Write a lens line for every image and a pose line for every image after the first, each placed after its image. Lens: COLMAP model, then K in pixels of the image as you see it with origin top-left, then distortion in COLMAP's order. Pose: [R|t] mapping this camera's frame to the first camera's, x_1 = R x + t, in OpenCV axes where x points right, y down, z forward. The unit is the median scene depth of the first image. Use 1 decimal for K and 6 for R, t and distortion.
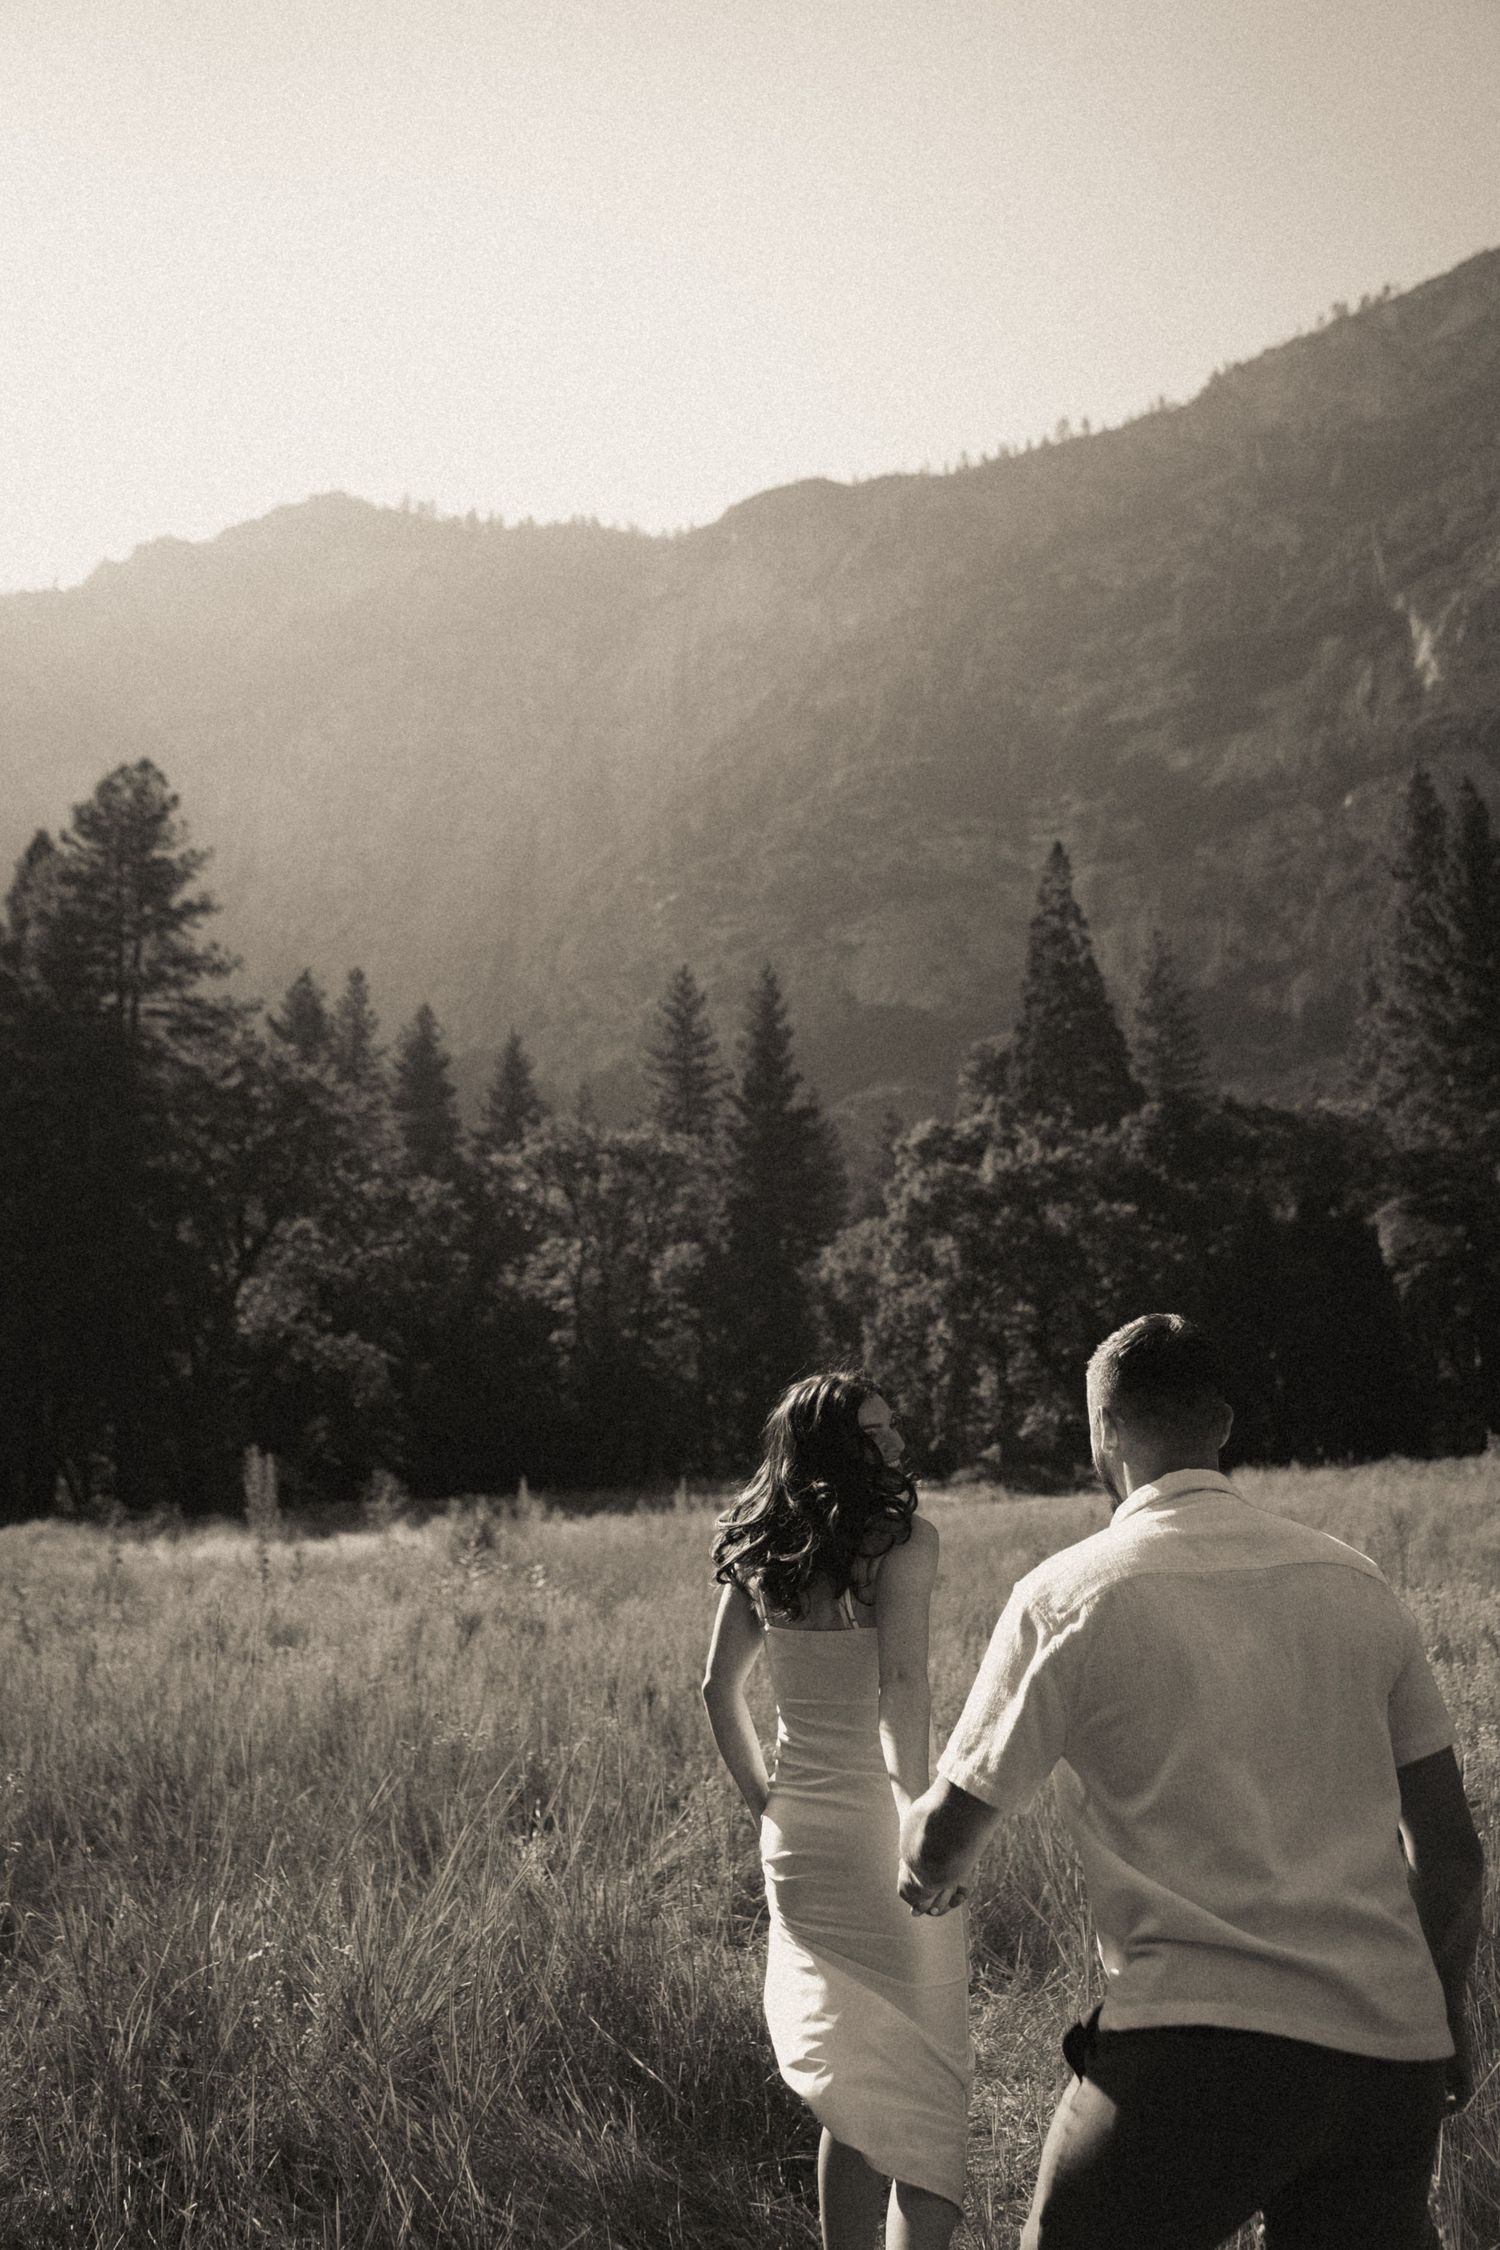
lens RADIAL K [[1916.8, 0, 767.6], [0, 1916.8, 1088.8], [0, 0, 1]] dist [-0.115686, 0.089273]
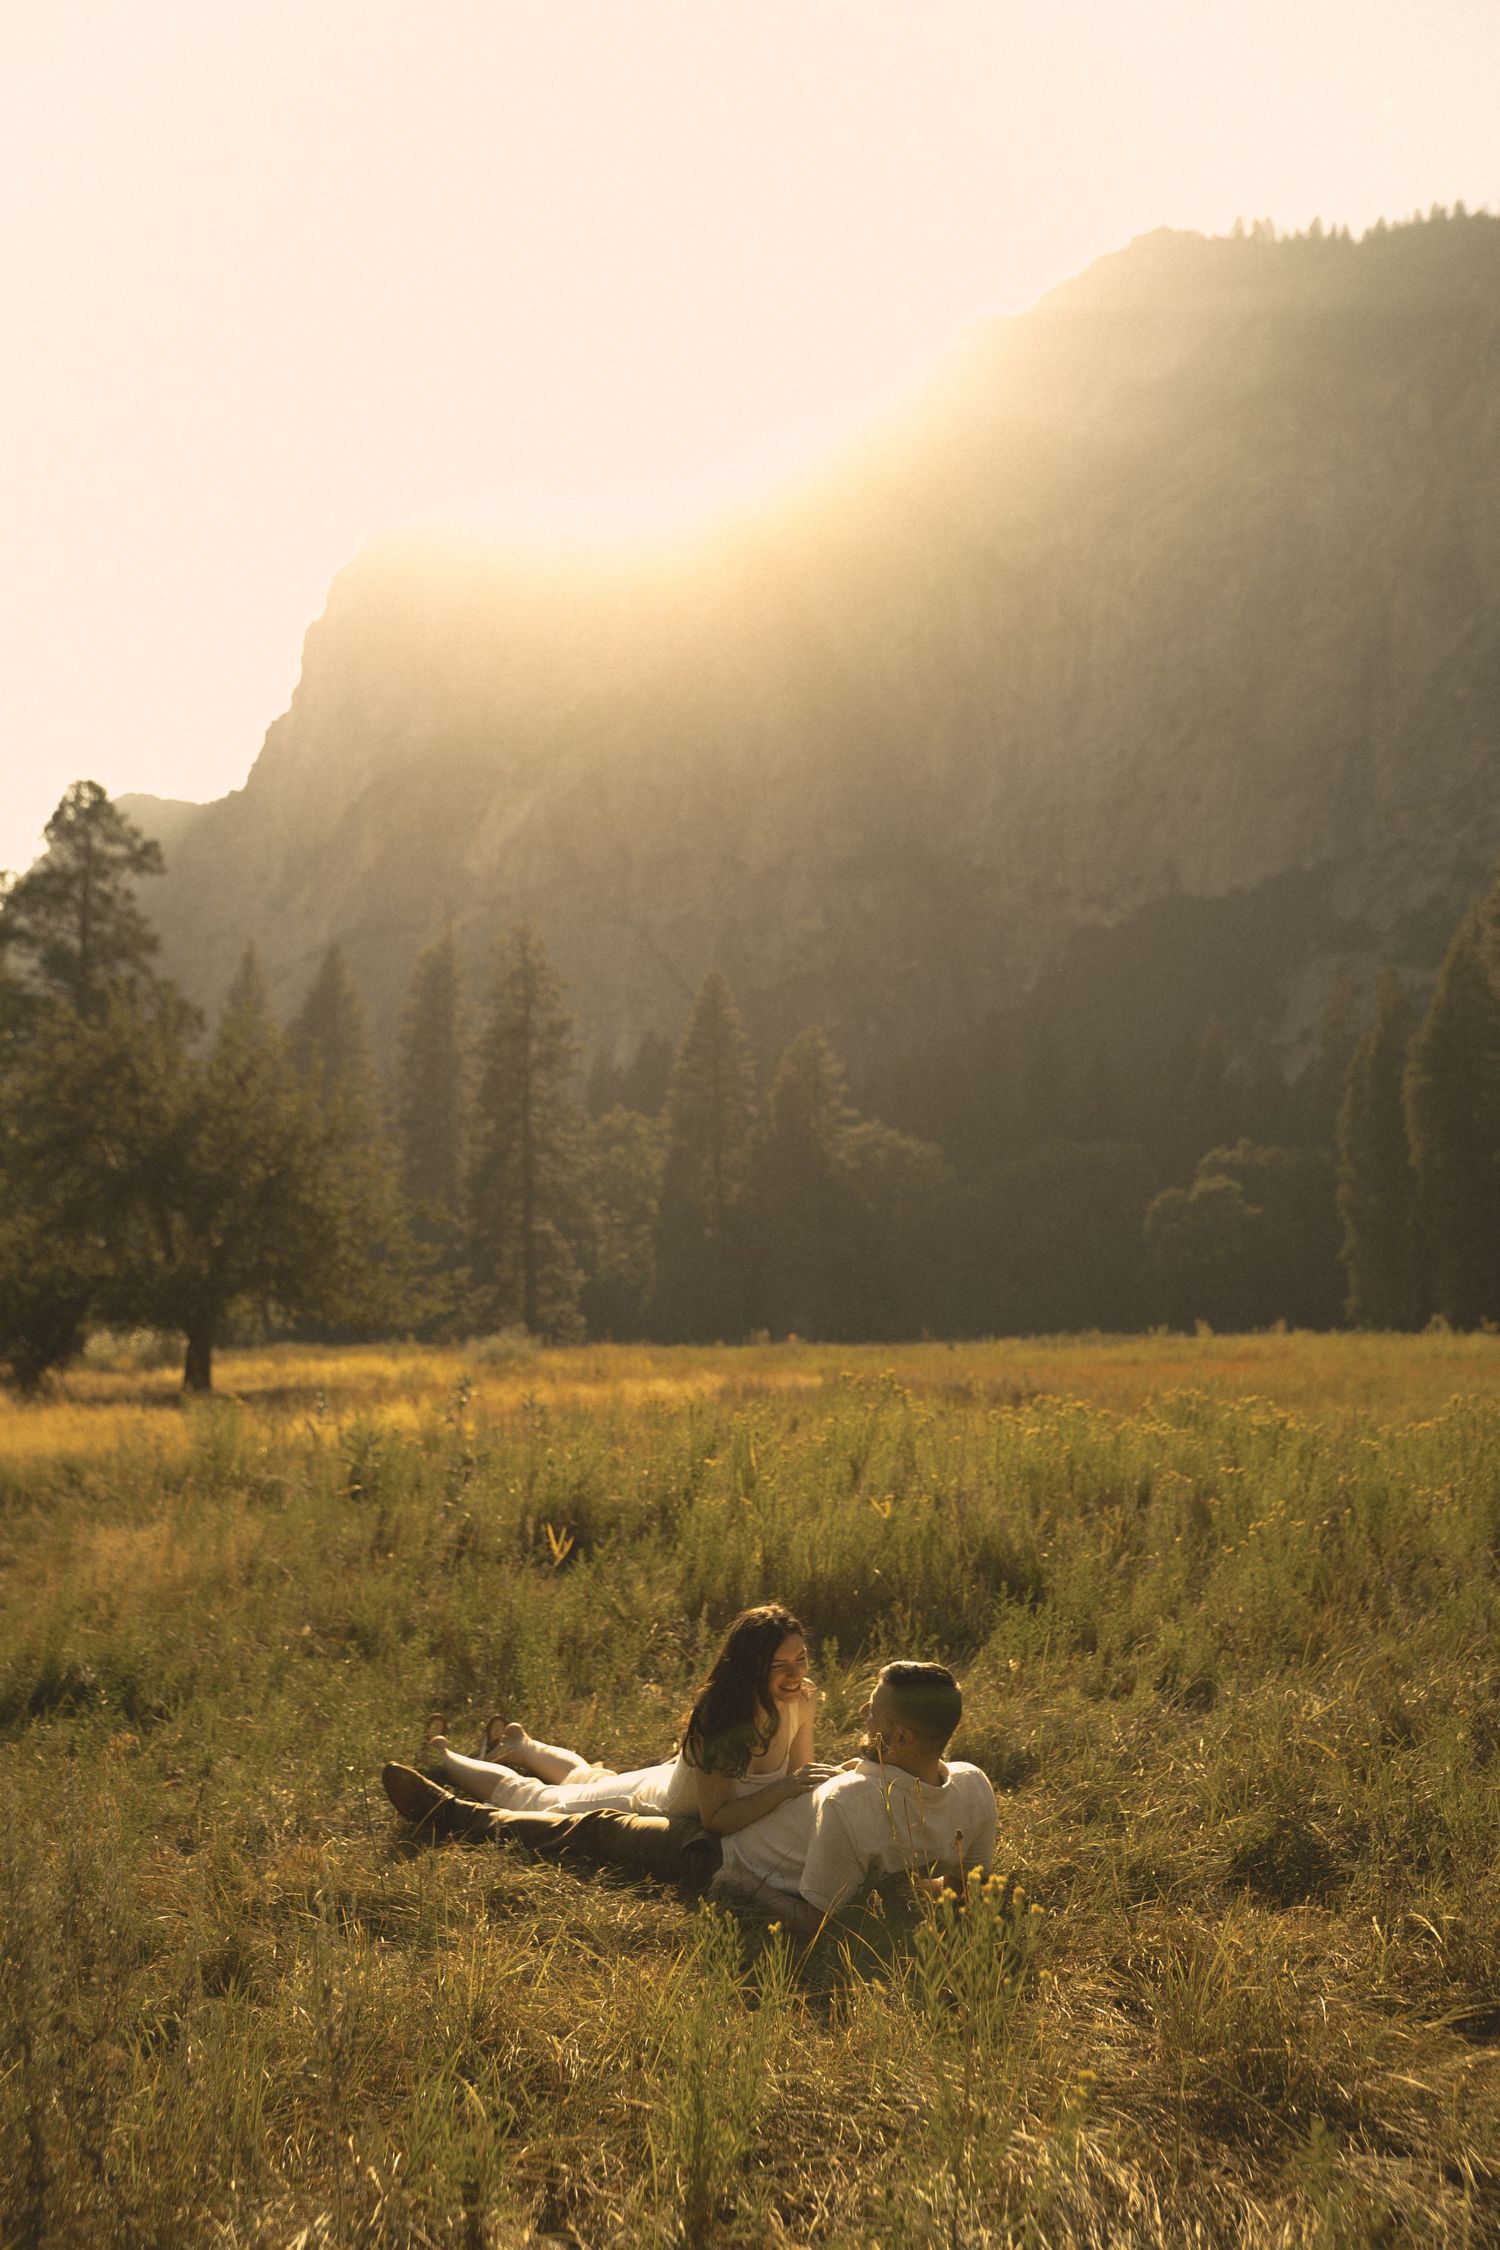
lens RADIAL K [[2102.3, 0, 762.3], [0, 2102.3, 1111.8], [0, 0, 1]] dist [-0.036878, 0.000000]
pose [[0.904050, -0.025764, -0.426651, 0.409671], [0.073036, 0.992813, 0.094807, -0.191528], [0.421142, -0.116871, 0.899434, -0.747215]]
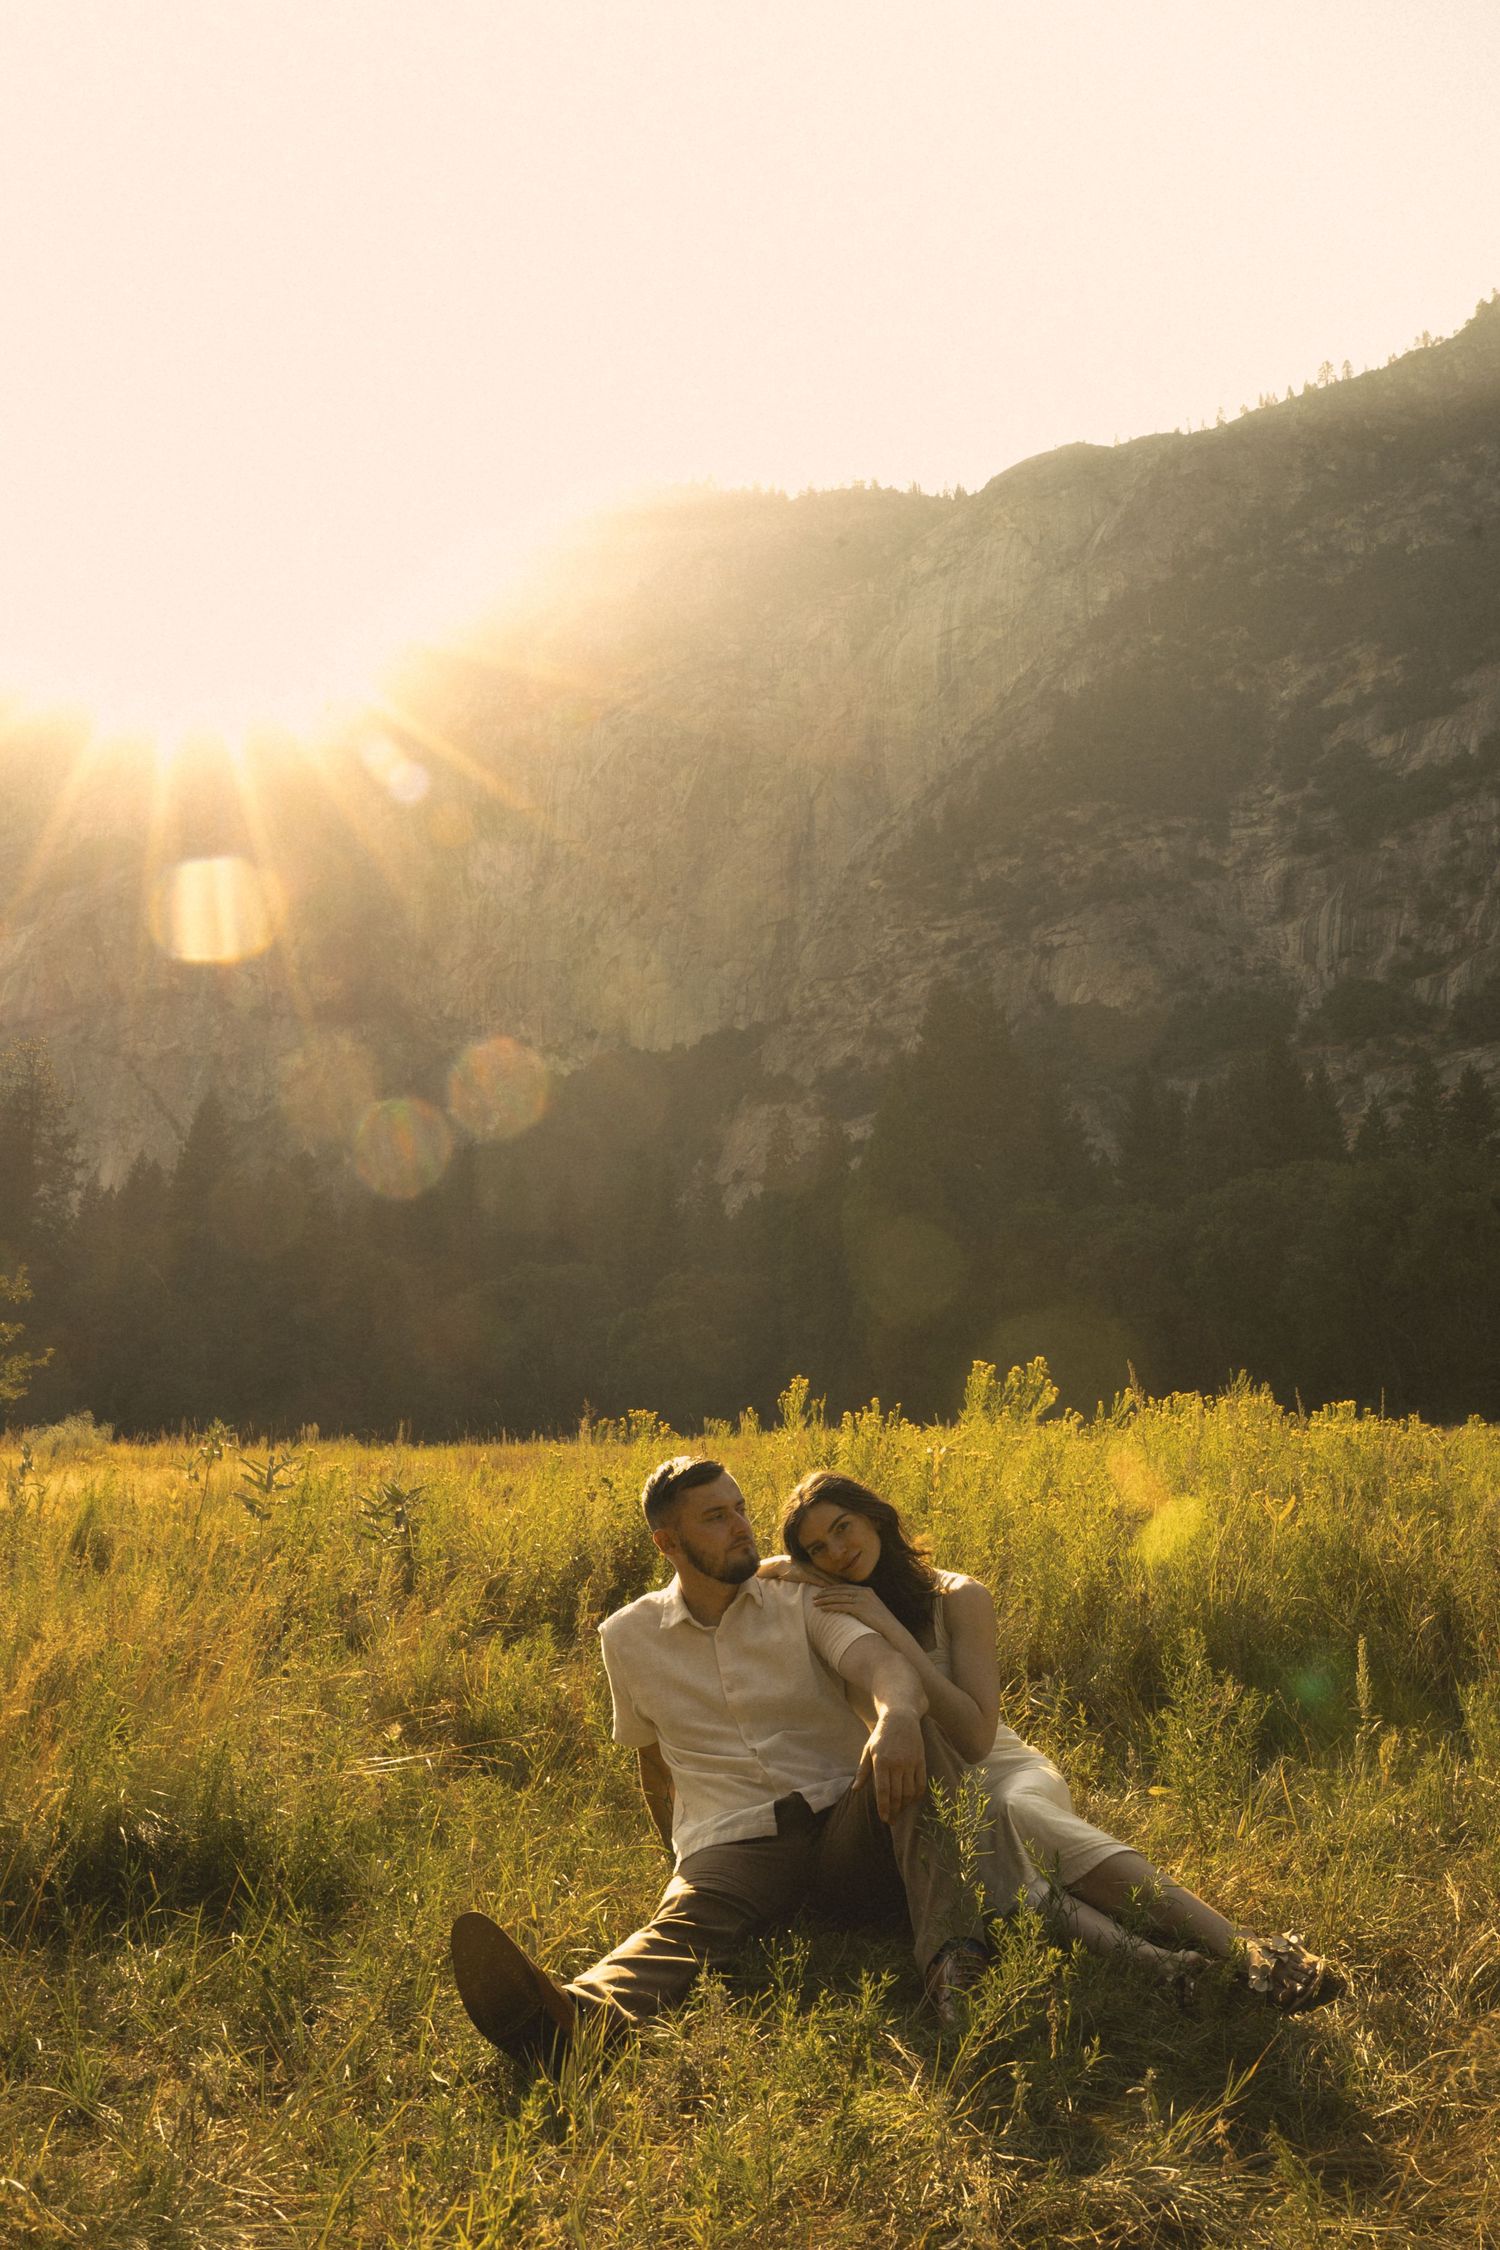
lens RADIAL K [[1916.8, 0, 743.3], [0, 1916.8, 1116.0], [0, 0, 1]] dist [-0.115686, 0.089273]
pose [[0.983490, -0.022776, -0.179523, 0.387203], [0.030998, 0.998589, 0.043124, -0.185070], [0.178287, -0.047977, 0.982808, -0.733330]]
